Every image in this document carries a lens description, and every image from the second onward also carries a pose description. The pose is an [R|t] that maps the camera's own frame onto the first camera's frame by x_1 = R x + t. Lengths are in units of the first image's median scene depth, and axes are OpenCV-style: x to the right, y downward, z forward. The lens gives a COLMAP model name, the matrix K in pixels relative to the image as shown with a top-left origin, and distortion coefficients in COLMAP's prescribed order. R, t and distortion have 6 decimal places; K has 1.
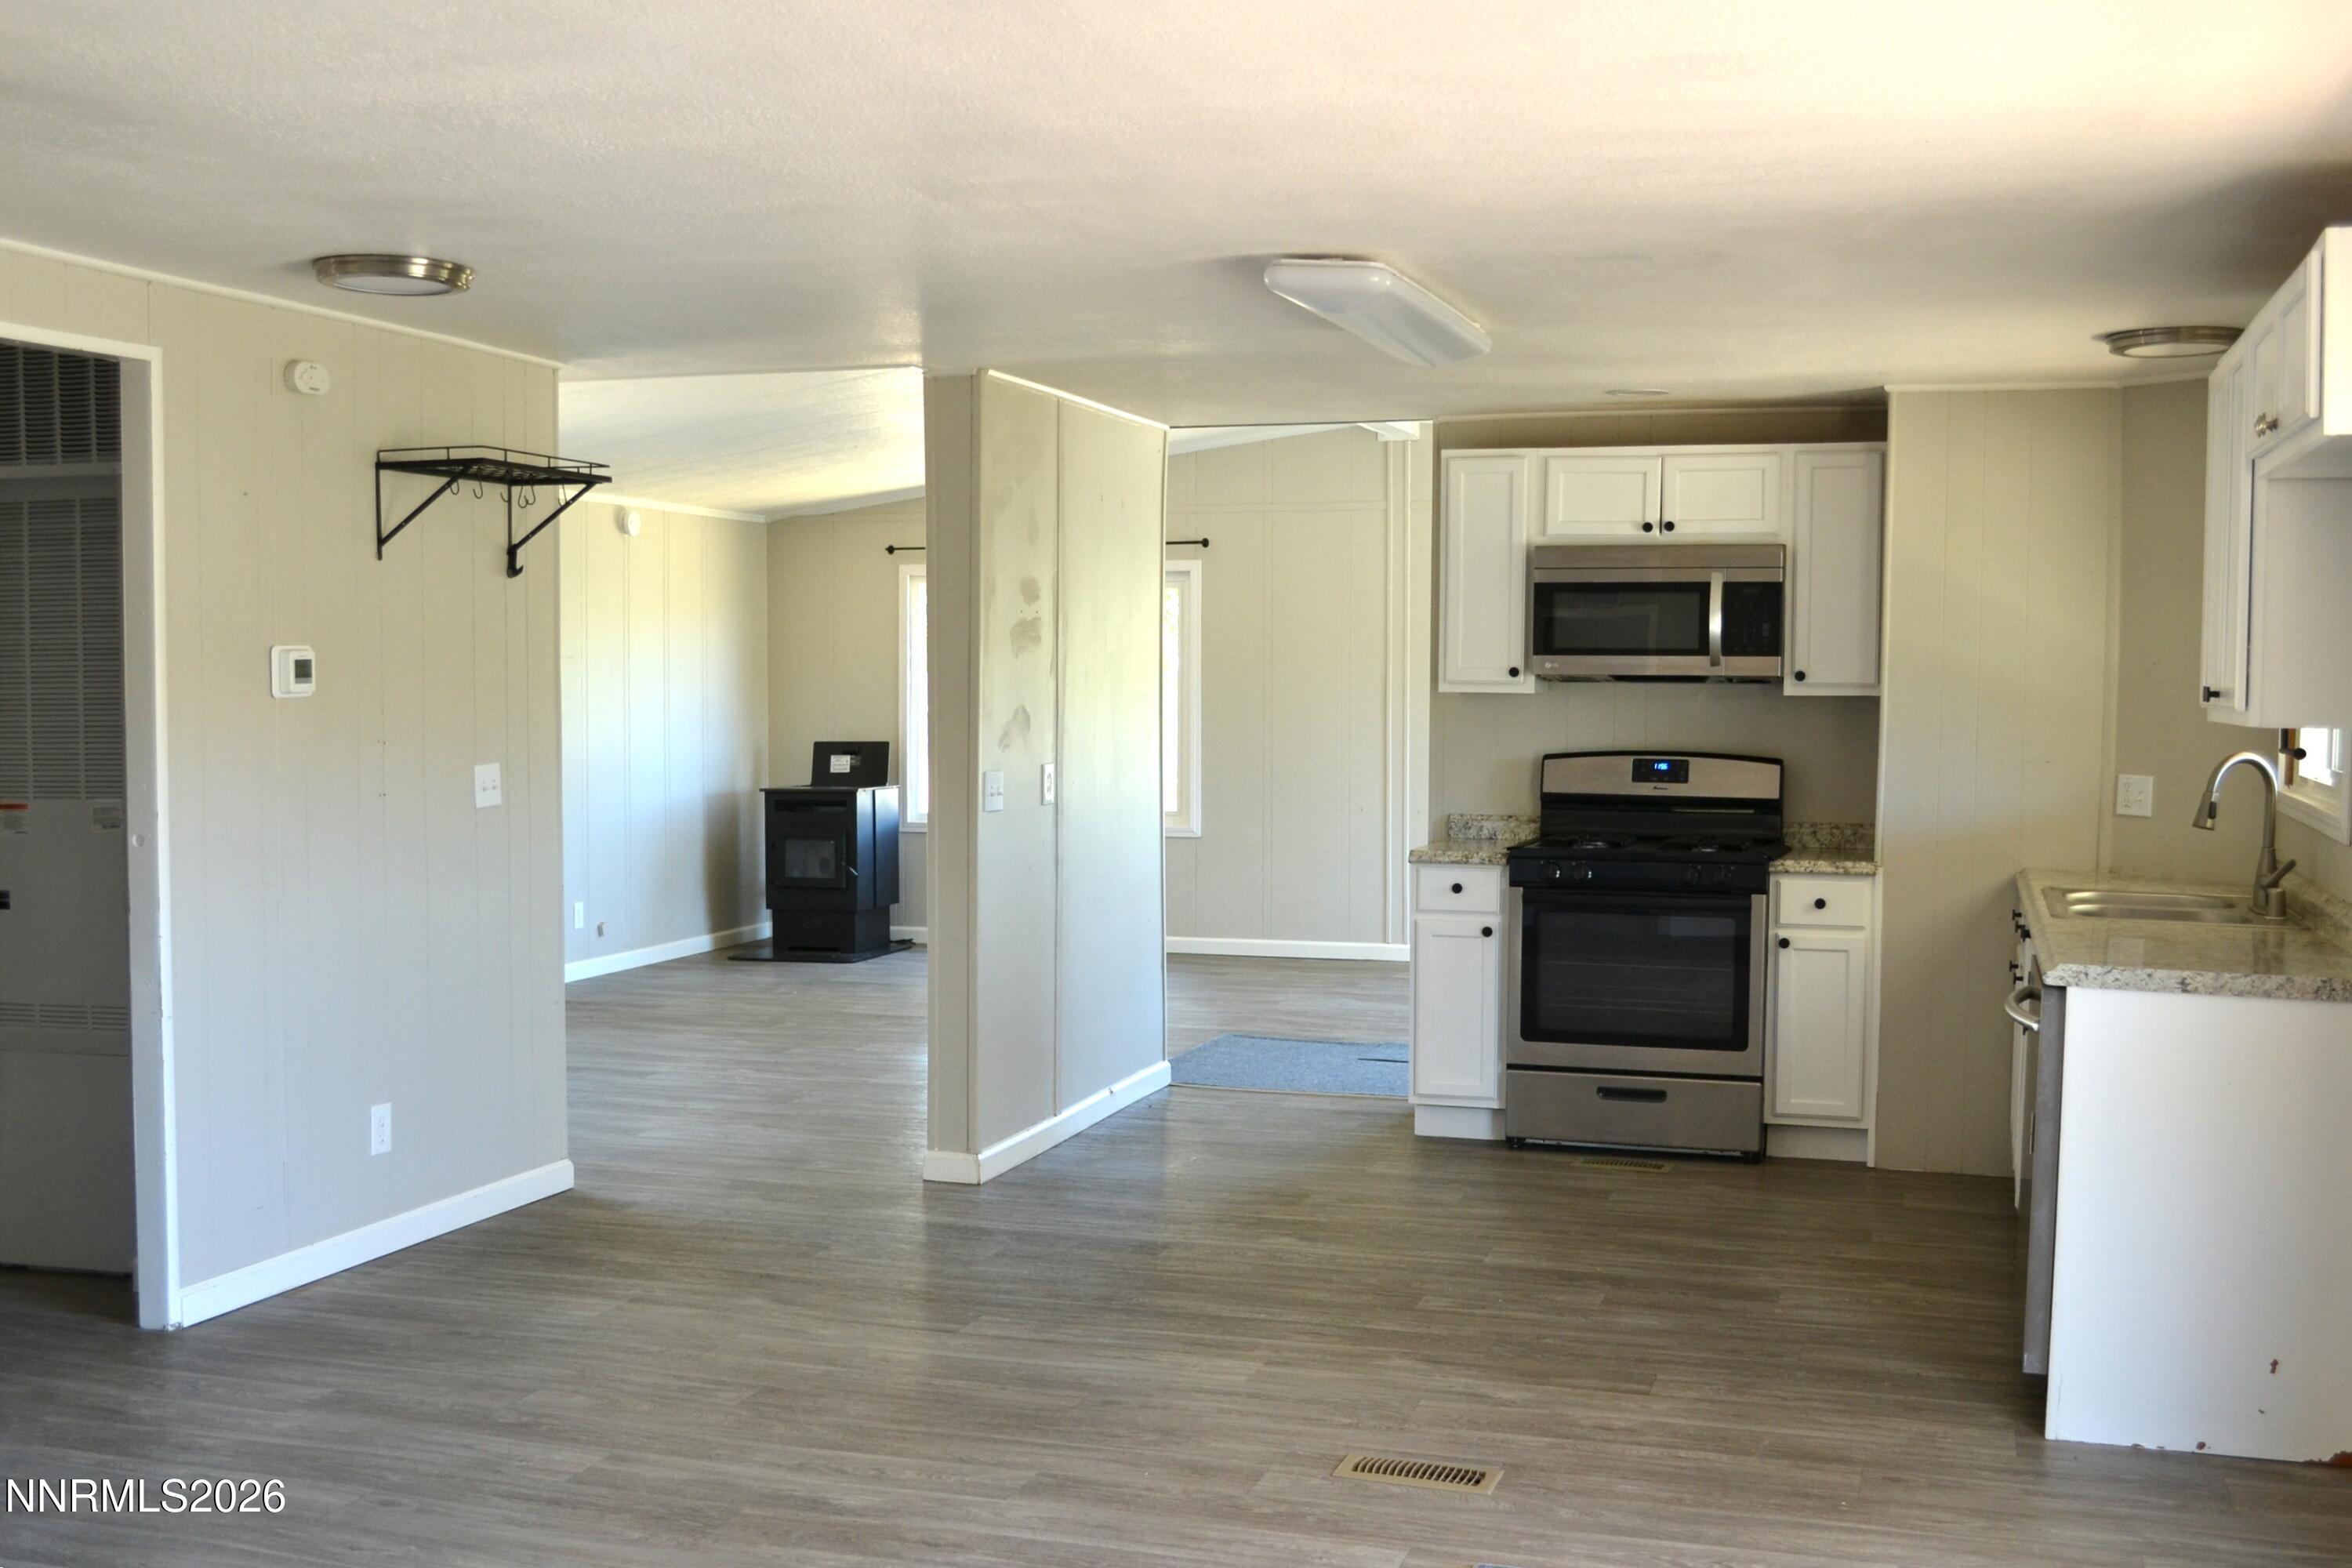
lens RADIAL K [[2362.4, 0, 1182.5], [0, 2362.4, 785.5], [0, 0, 1]] dist [-0.121108, 0.000000]
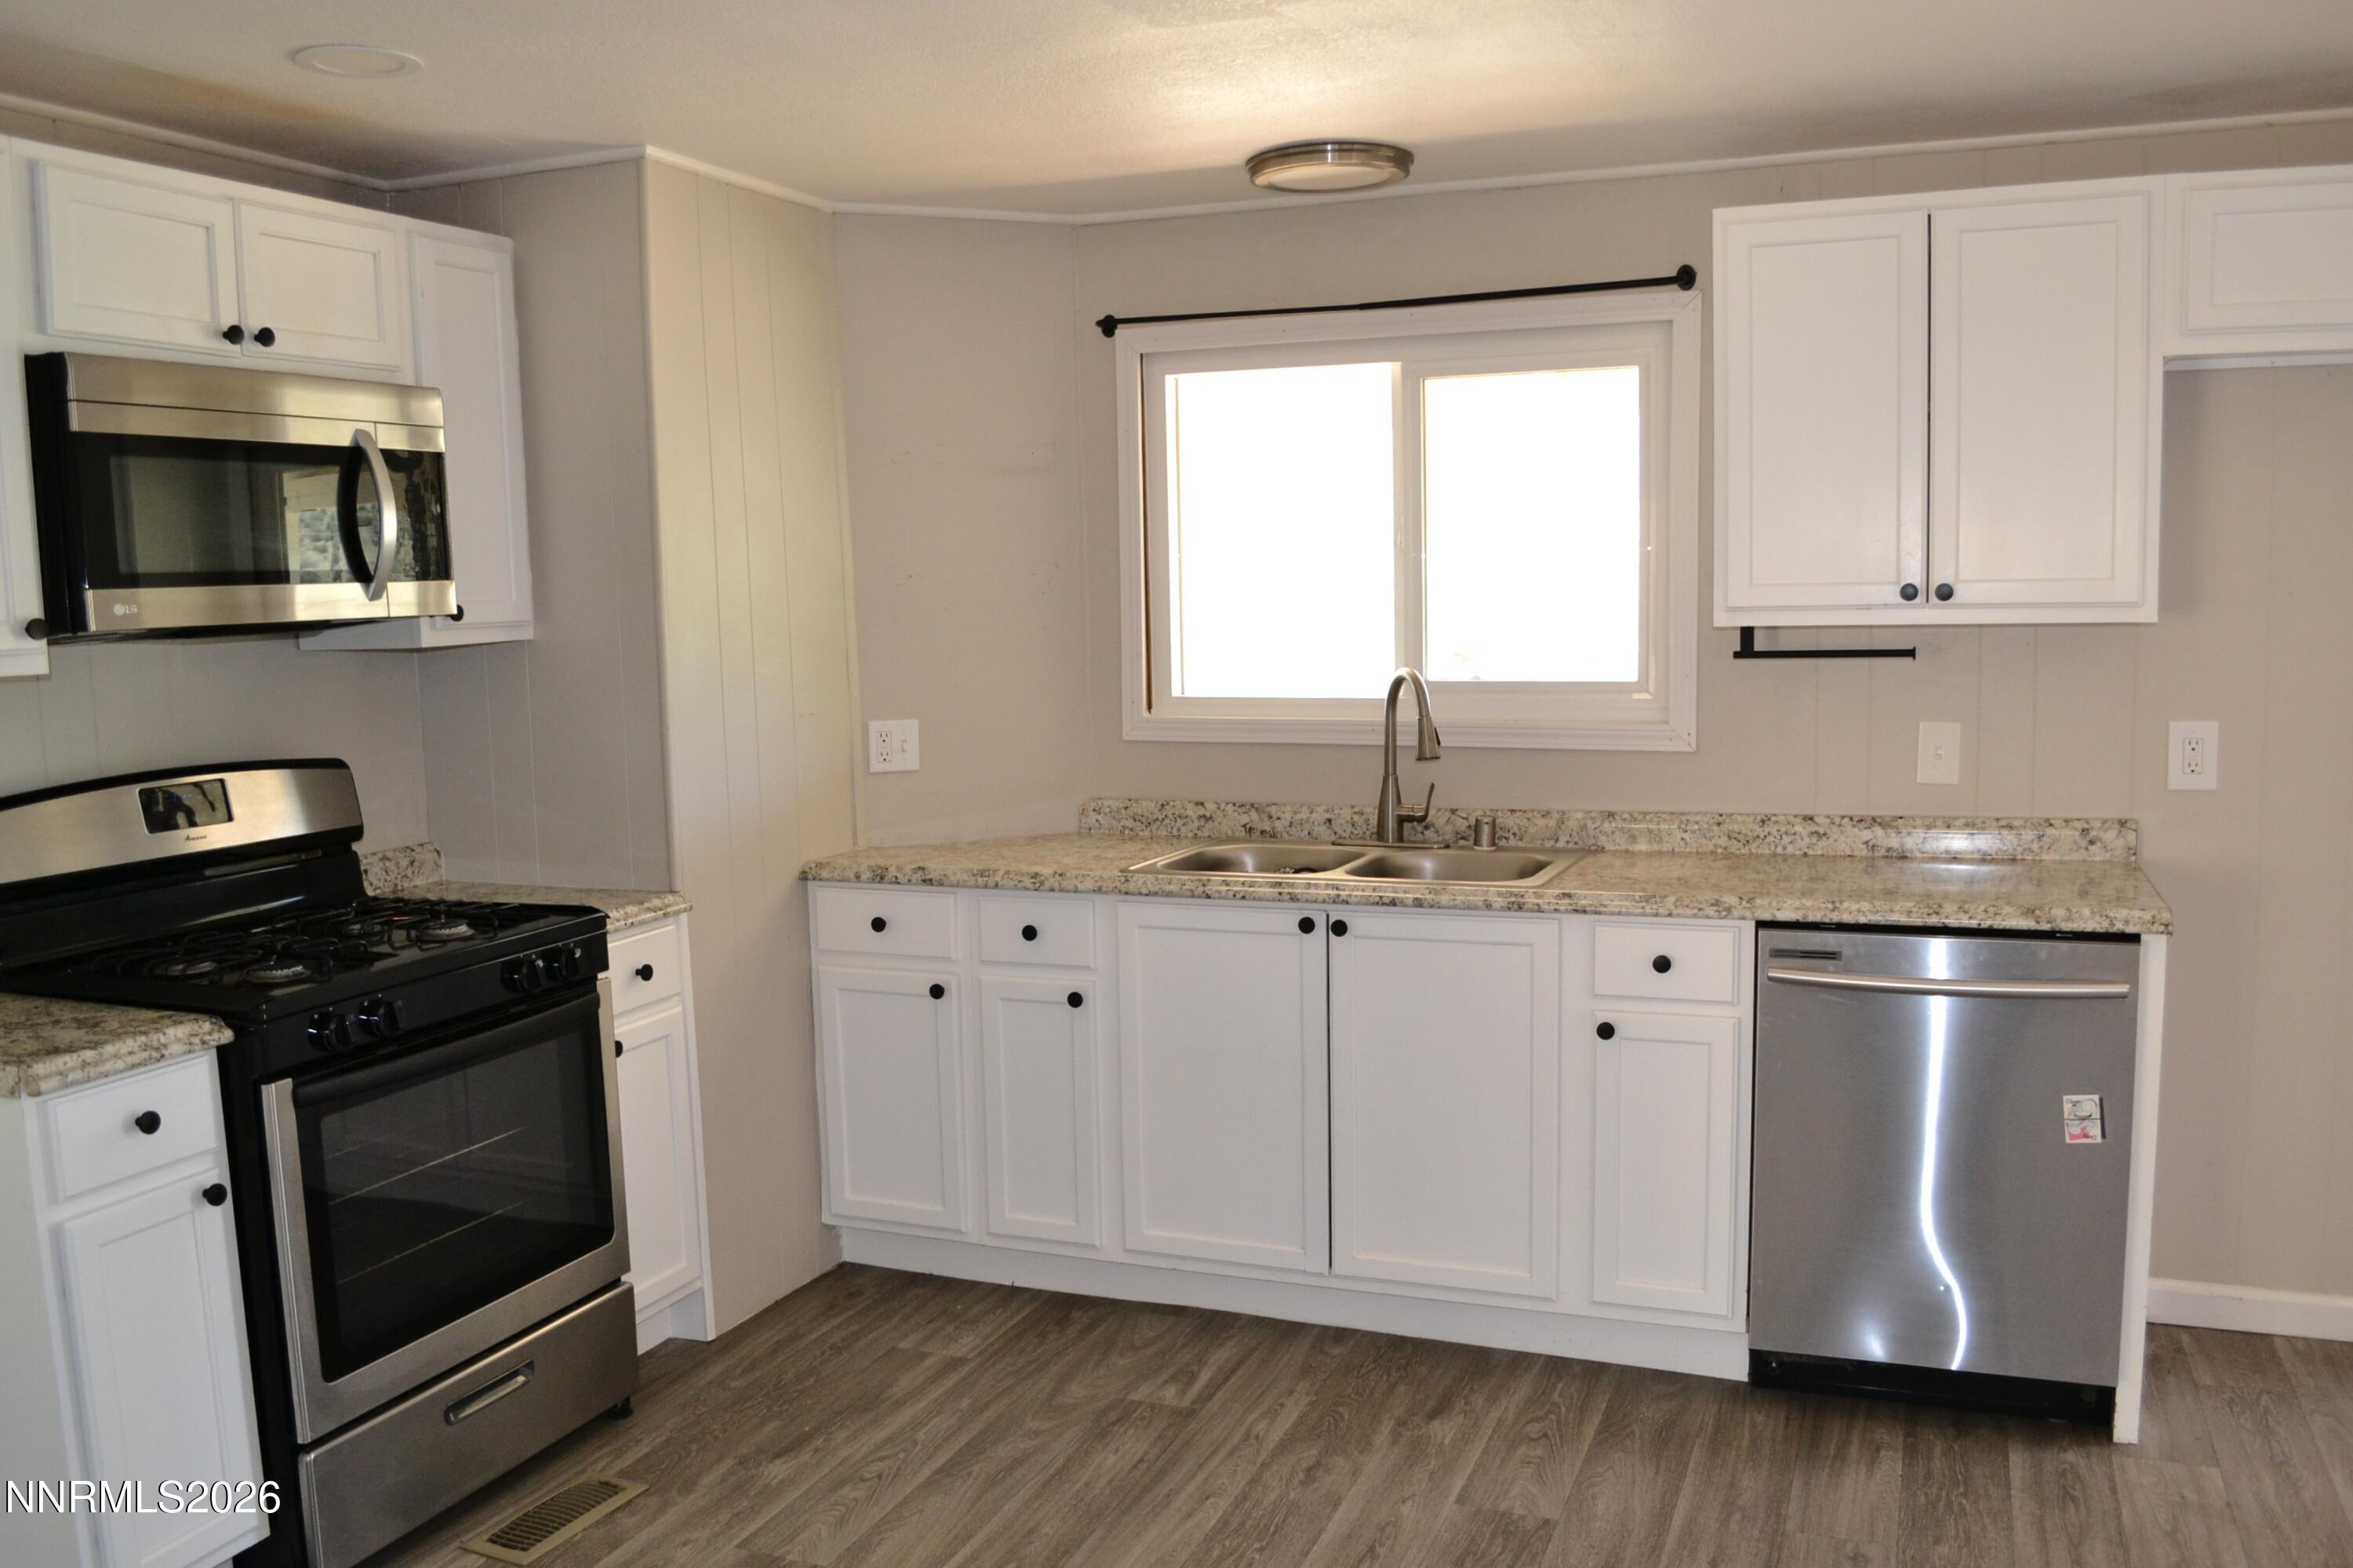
lens RADIAL K [[1890.1, 0, 1166.2], [0, 1890.1, 787.7], [0, 0, 1]] dist [-0.060313, -0.014422]
pose [[0.097406, -0.117083, 0.988334, -0.205432], [0.074311, 0.991140, 0.110091, -0.043464], [-0.992467, 0.062720, 0.105243, 0.802819]]
